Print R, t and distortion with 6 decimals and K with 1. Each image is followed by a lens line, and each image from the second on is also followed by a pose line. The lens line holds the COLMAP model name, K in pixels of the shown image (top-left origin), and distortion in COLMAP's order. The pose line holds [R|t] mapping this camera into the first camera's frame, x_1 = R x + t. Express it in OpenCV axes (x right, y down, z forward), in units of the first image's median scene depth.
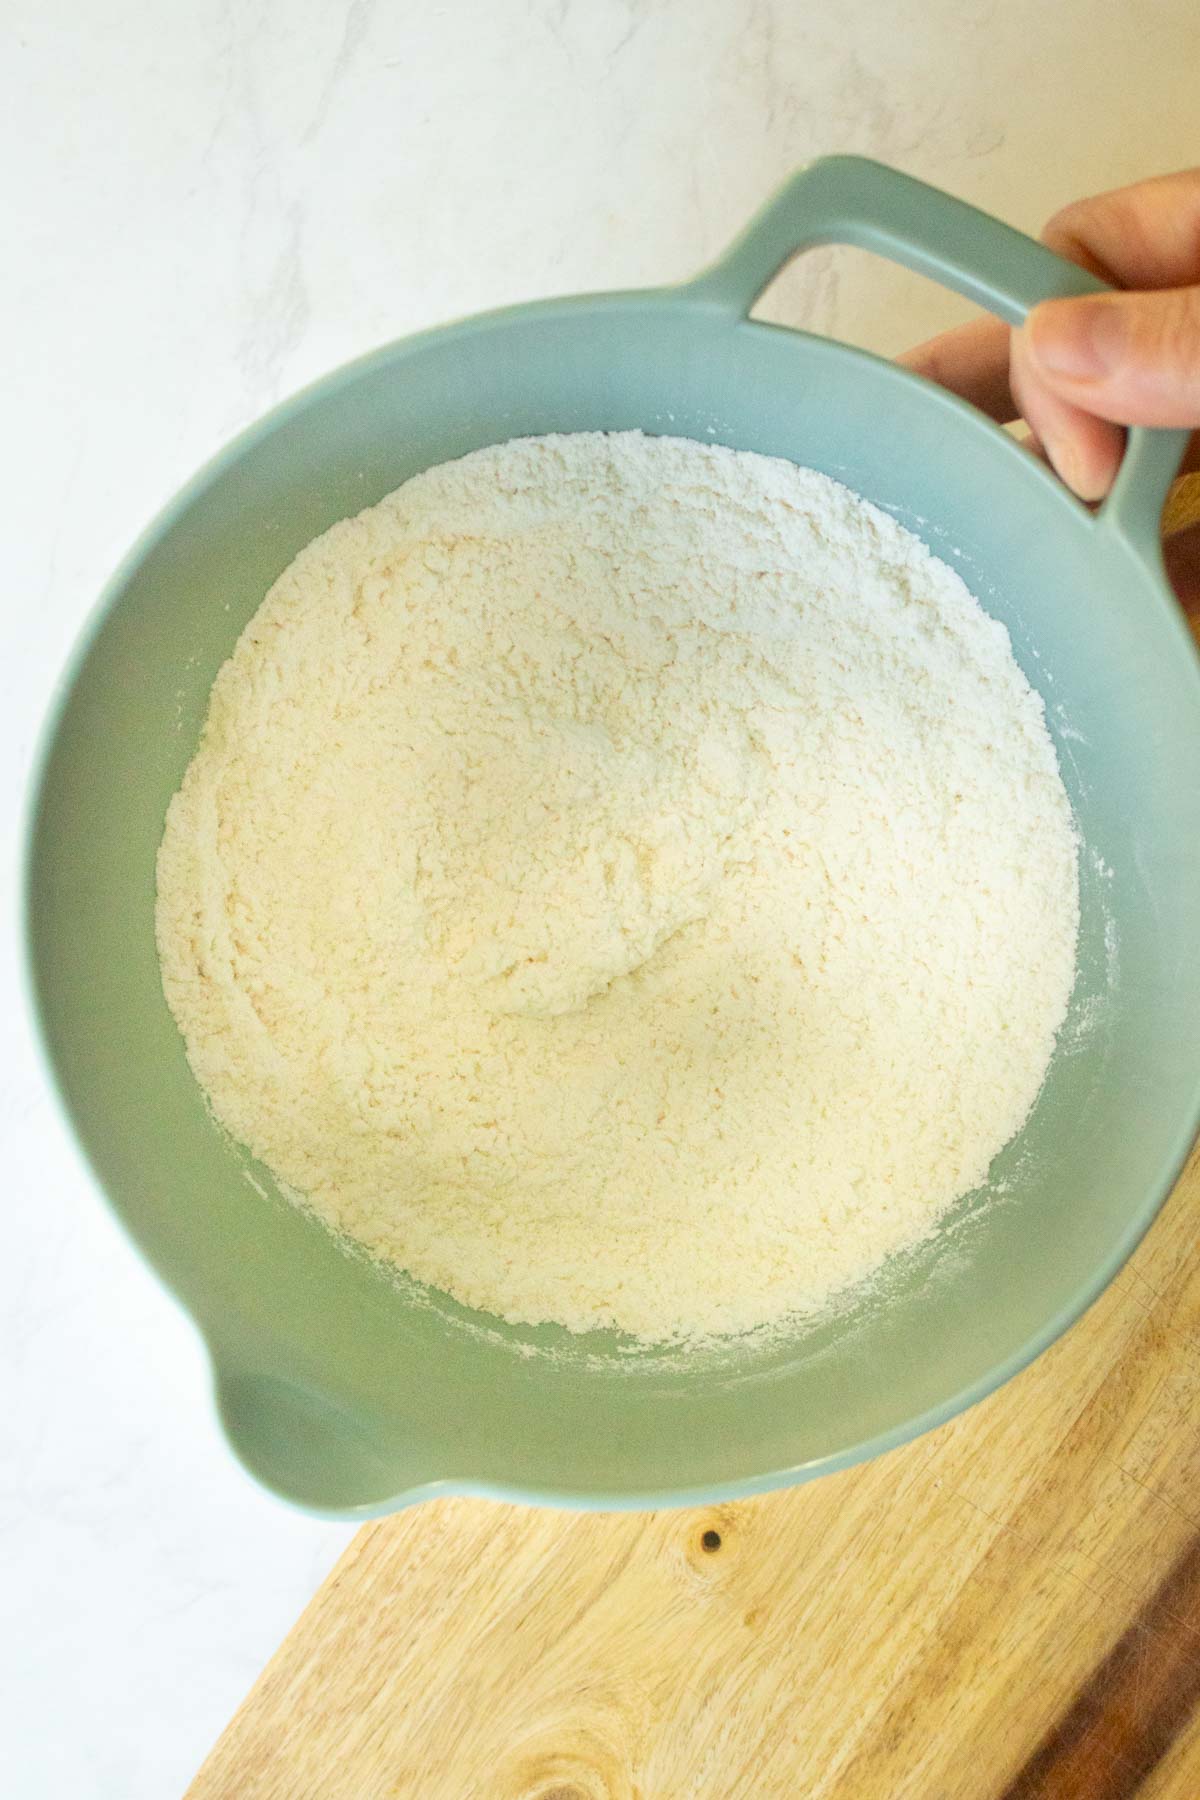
lens RADIAL K [[2966.3, 0, 597.1], [0, 2966.3, 887.9], [0, 0, 1]] dist [0.176023, 0.000000]
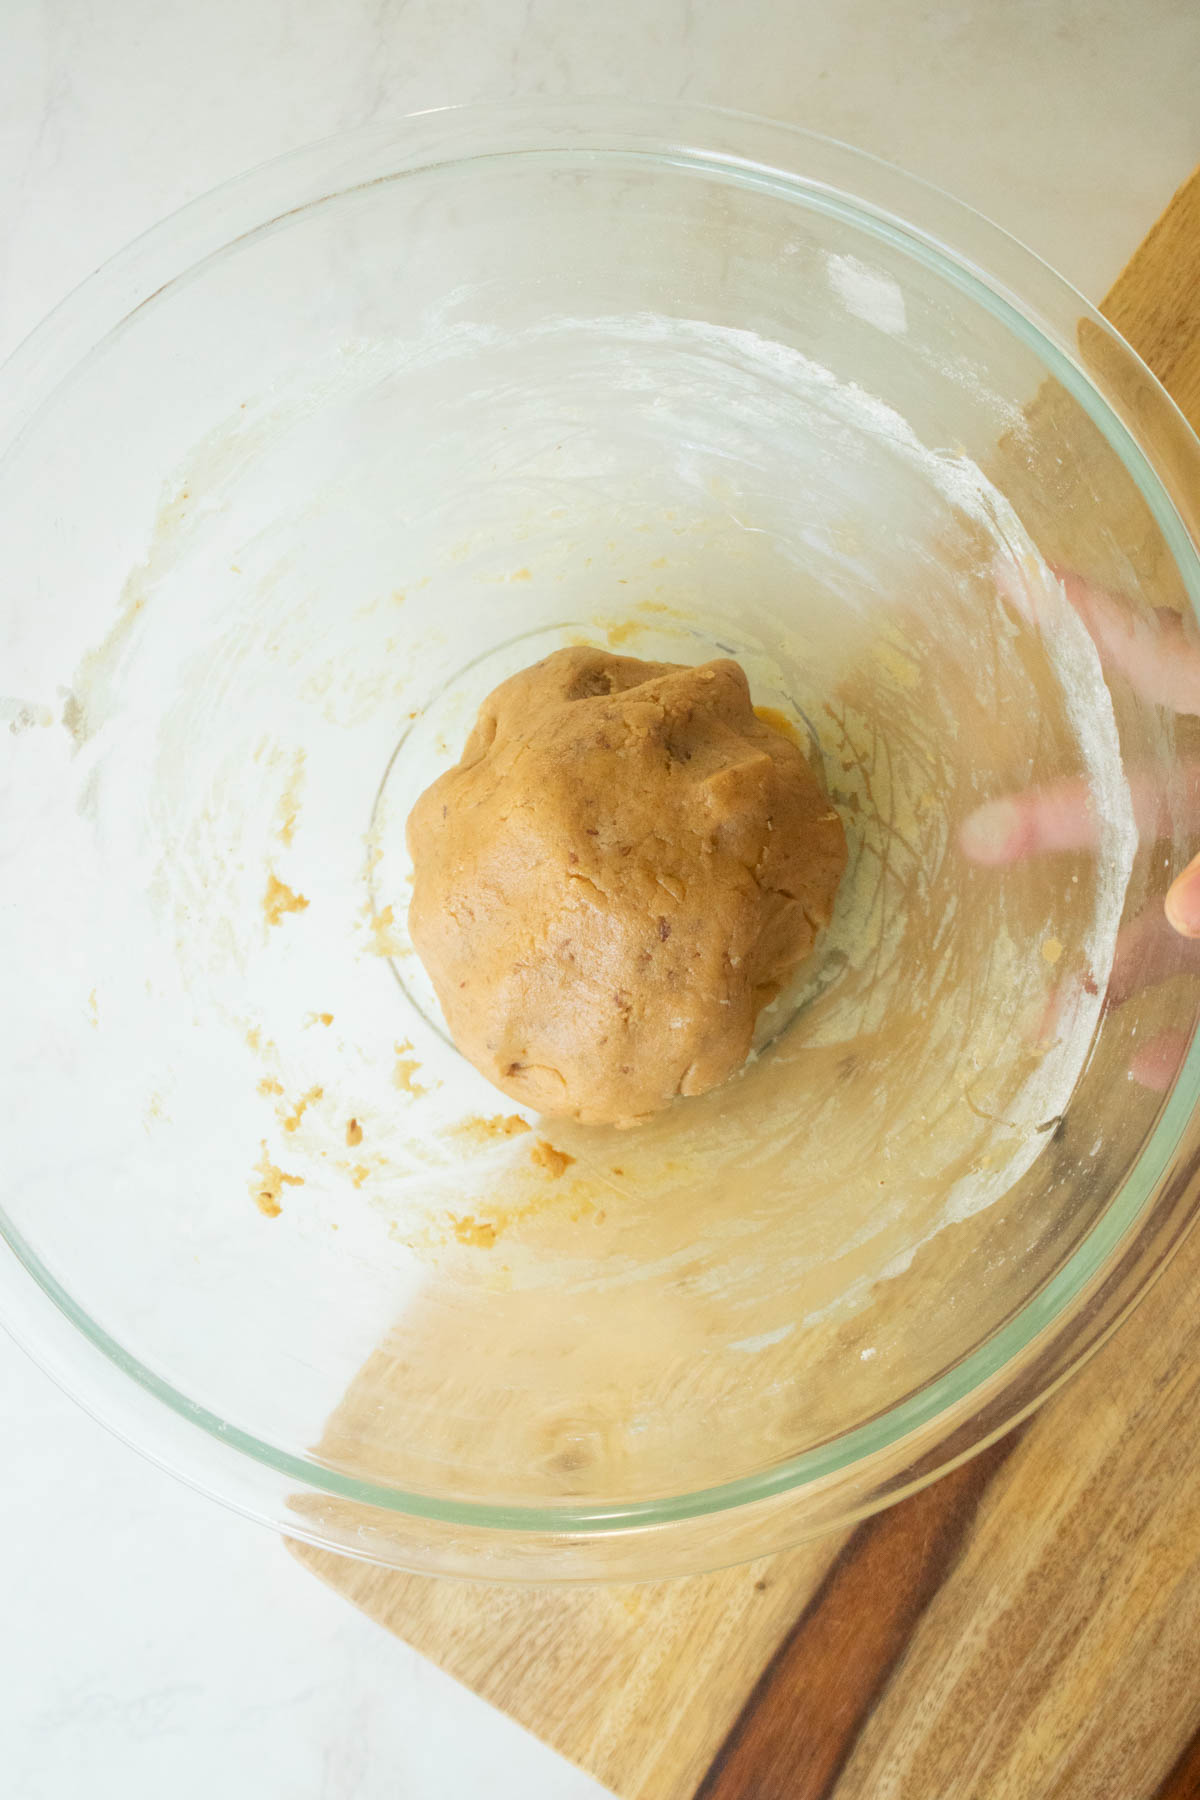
lens RADIAL K [[2966.3, 0, 604.8], [0, 2966.3, 906.1], [0, 0, 1]] dist [0.176023, 0.000000]
pose [[0.999980, 0.004300, 0.004641, -0.005072], [-0.004524, 0.998767, 0.049435, -0.024626], [-0.004422, -0.049455, 0.998767, -0.376813]]
